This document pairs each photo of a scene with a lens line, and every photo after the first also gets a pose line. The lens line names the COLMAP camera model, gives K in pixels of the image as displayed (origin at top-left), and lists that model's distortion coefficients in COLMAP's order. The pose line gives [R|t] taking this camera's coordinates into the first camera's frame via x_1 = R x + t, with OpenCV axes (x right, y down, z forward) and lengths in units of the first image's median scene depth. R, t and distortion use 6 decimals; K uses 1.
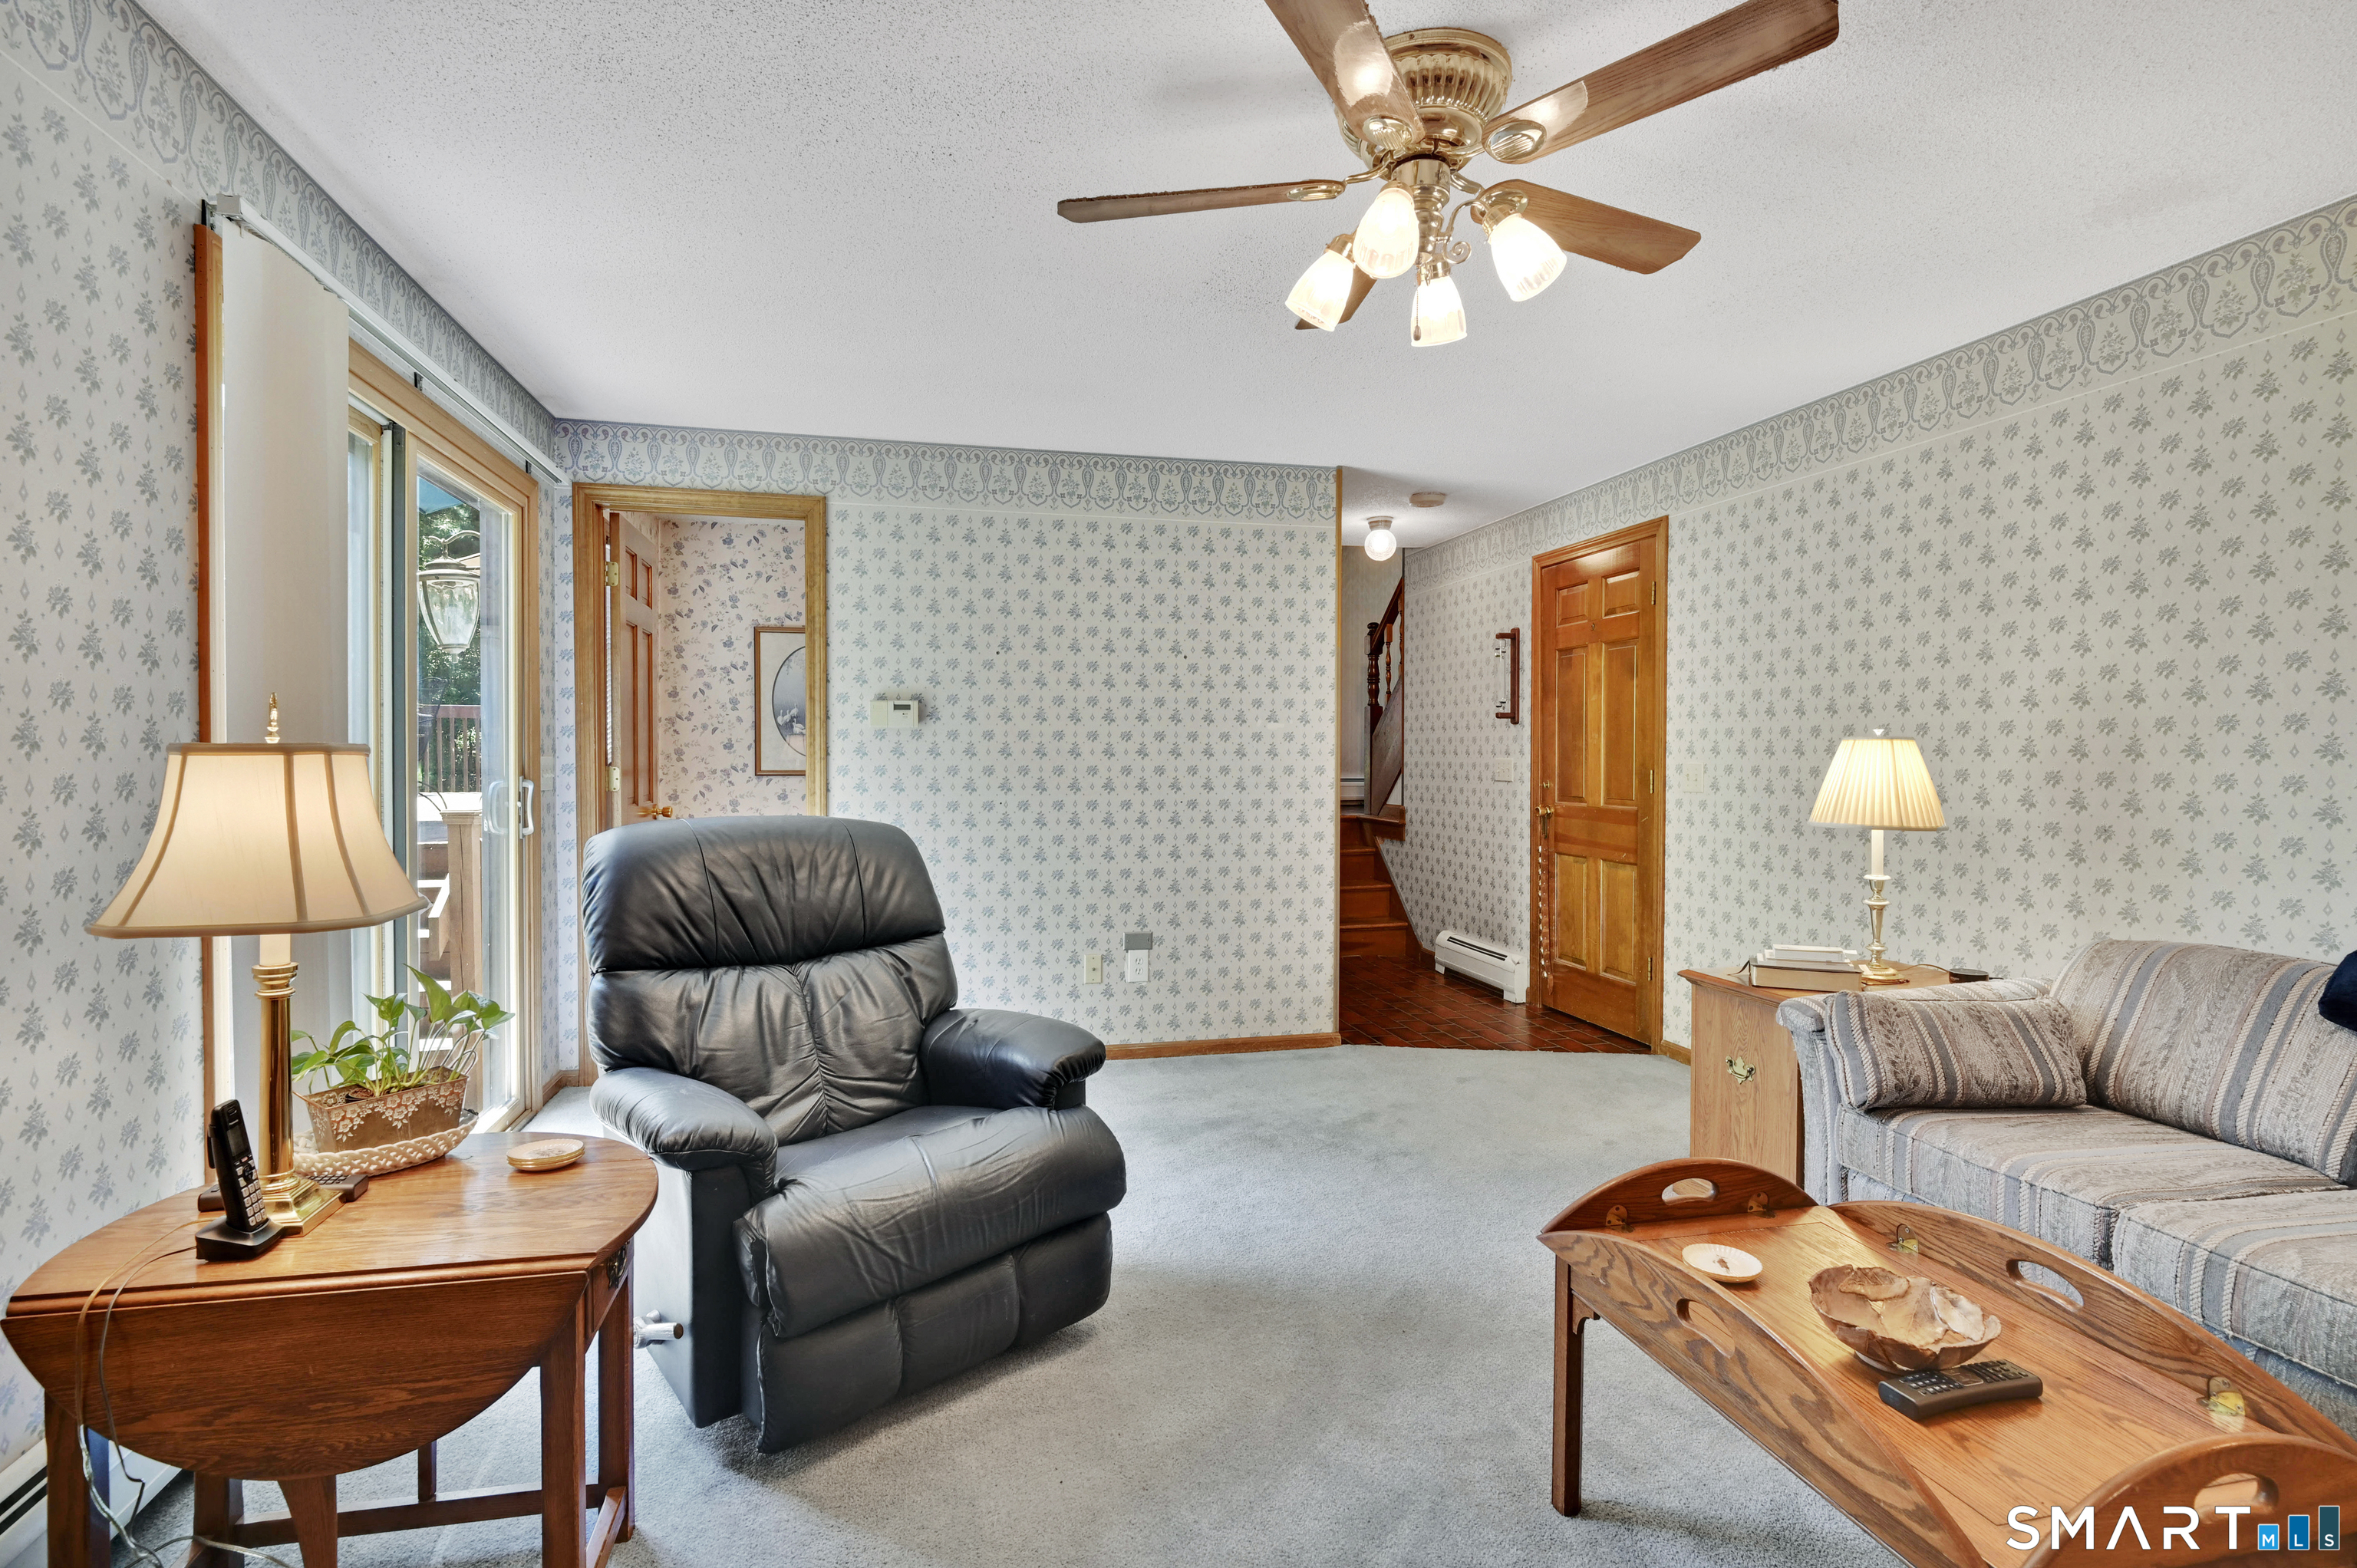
lens RADIAL K [[1096.1, 0, 1173.2], [0, 1096.1, 793.9], [0, 0, 1]] dist [-0.001442, -0.005724]
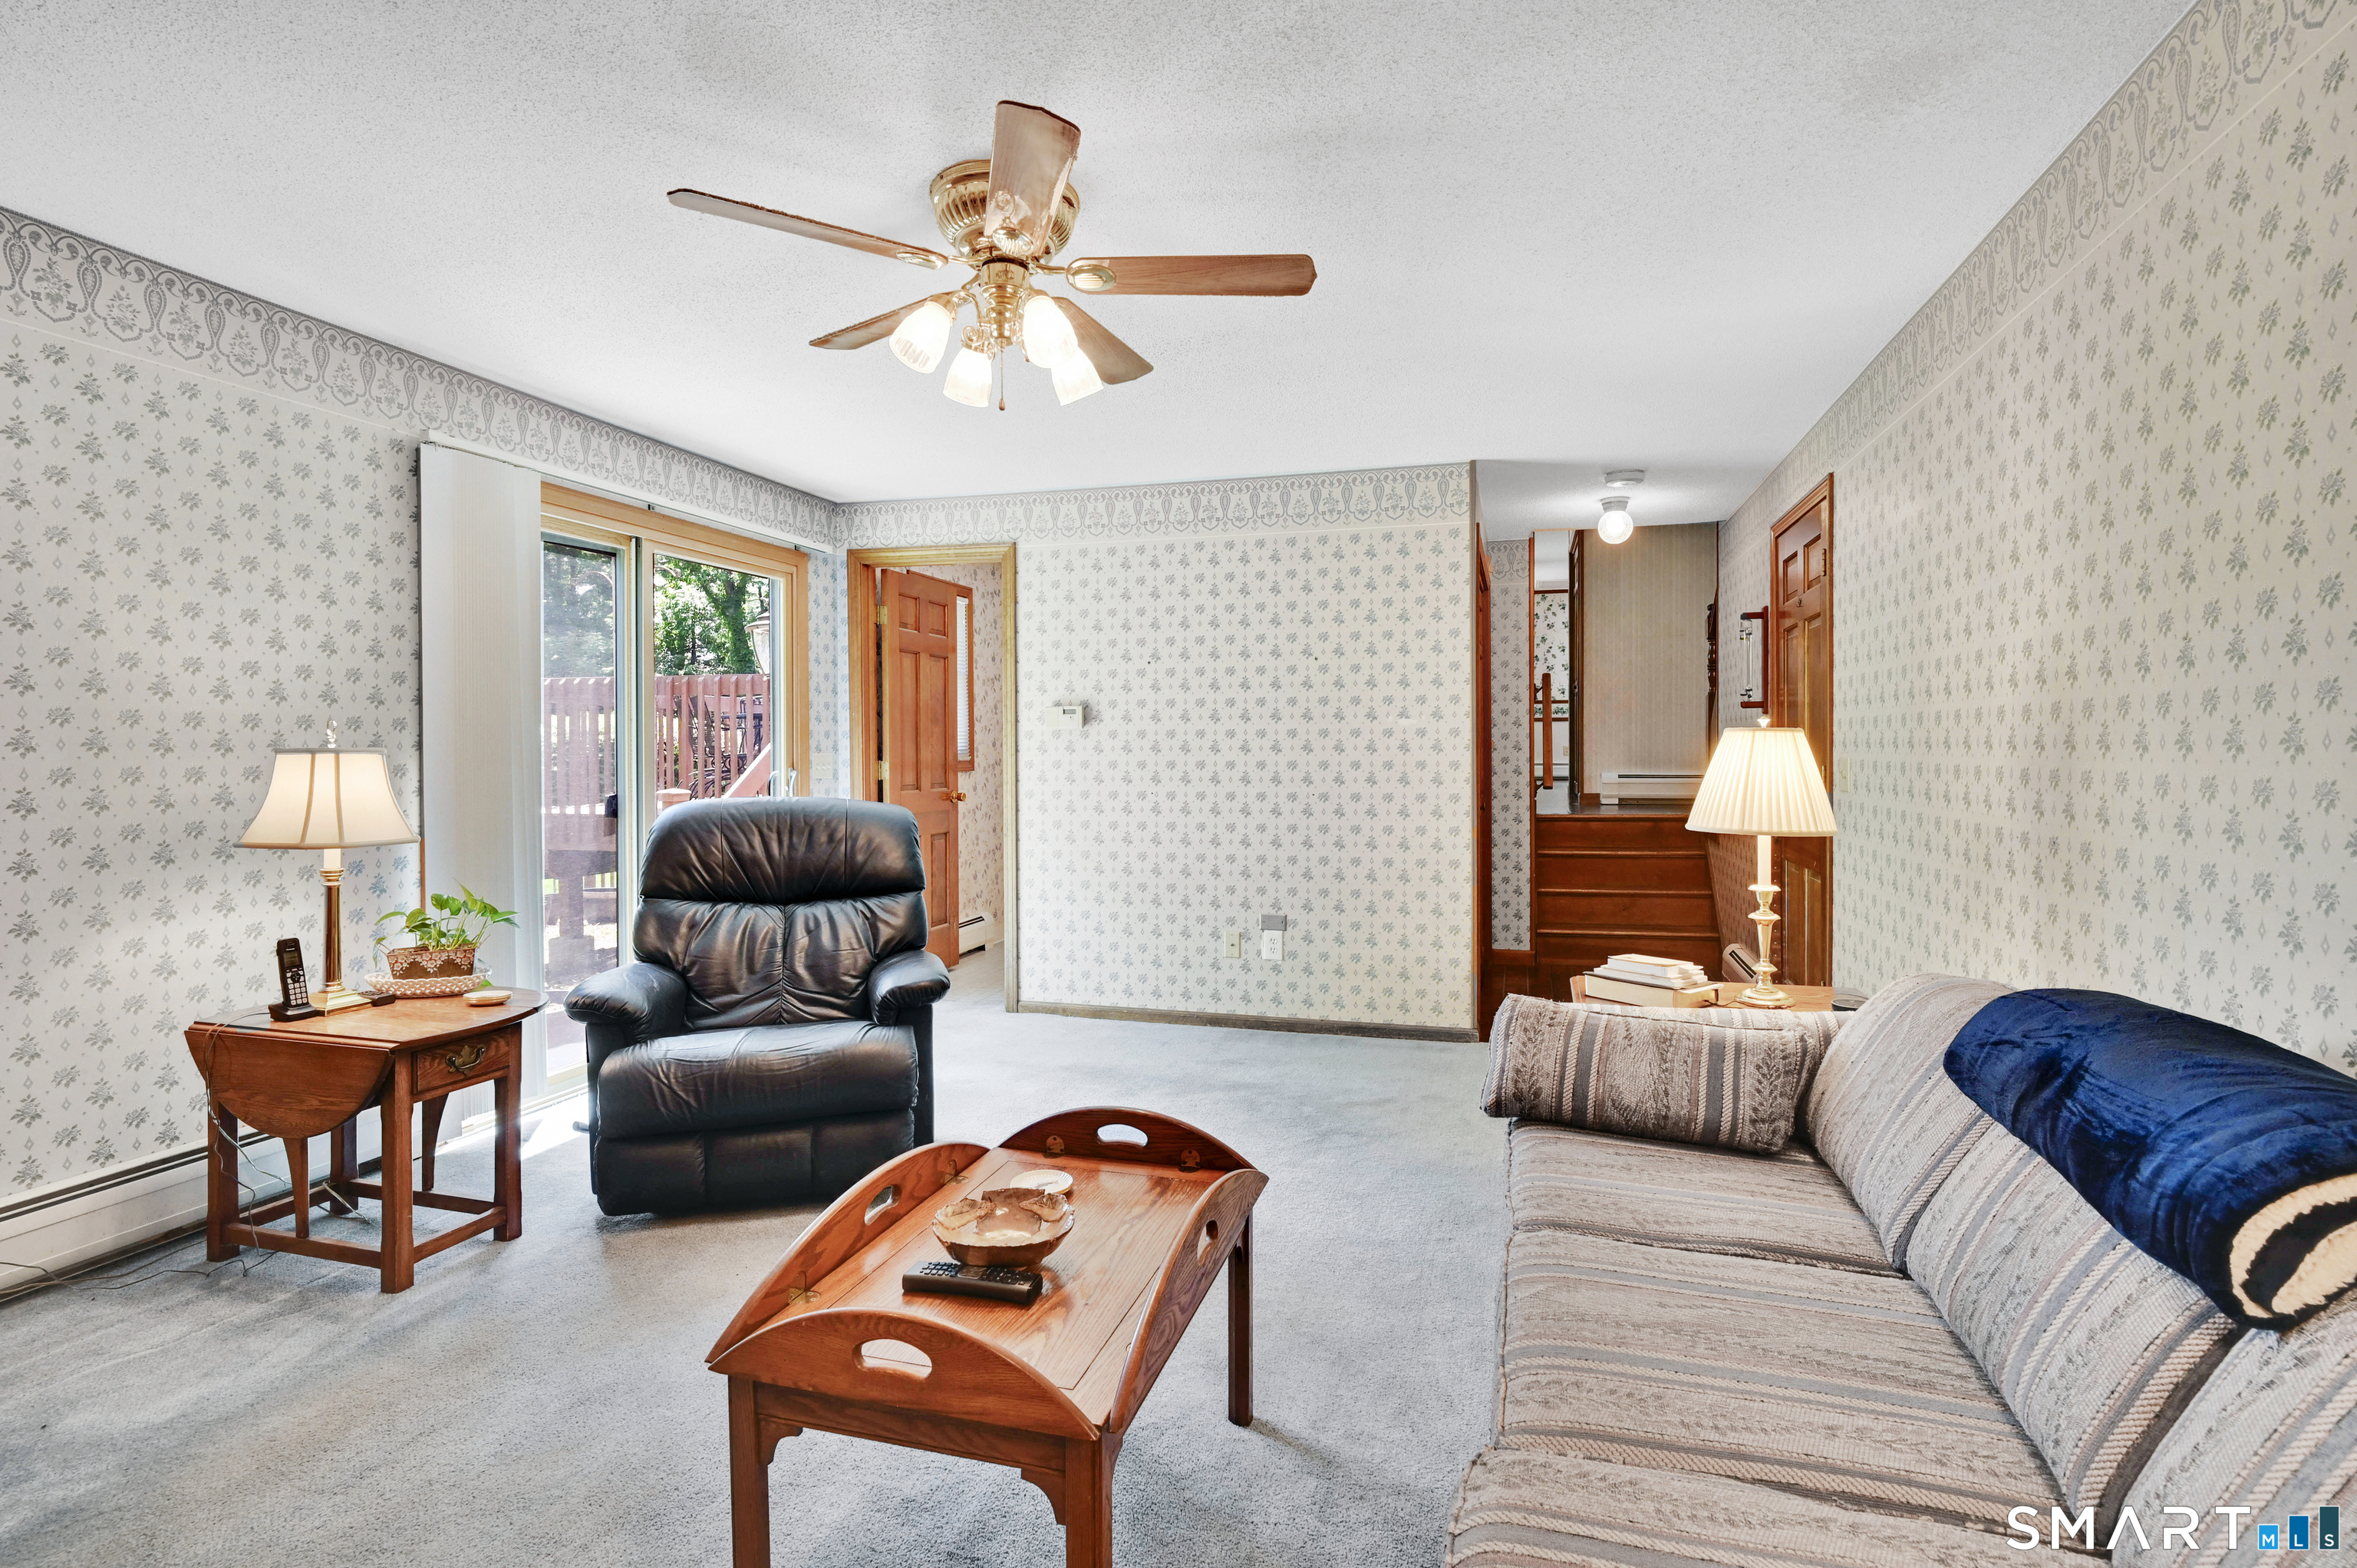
lens RADIAL K [[1093.1, 0, 1230.6], [0, 1093.1, 787.5], [0, 0, 1]] dist [-0.002639, -0.000917]
pose [[0.891174, 0.011383, -0.453518, 0.444647], [-0.012074, 0.999926, 0.001372, -0.000185], [0.453501, 0.004253, 0.891246, 0.016689]]
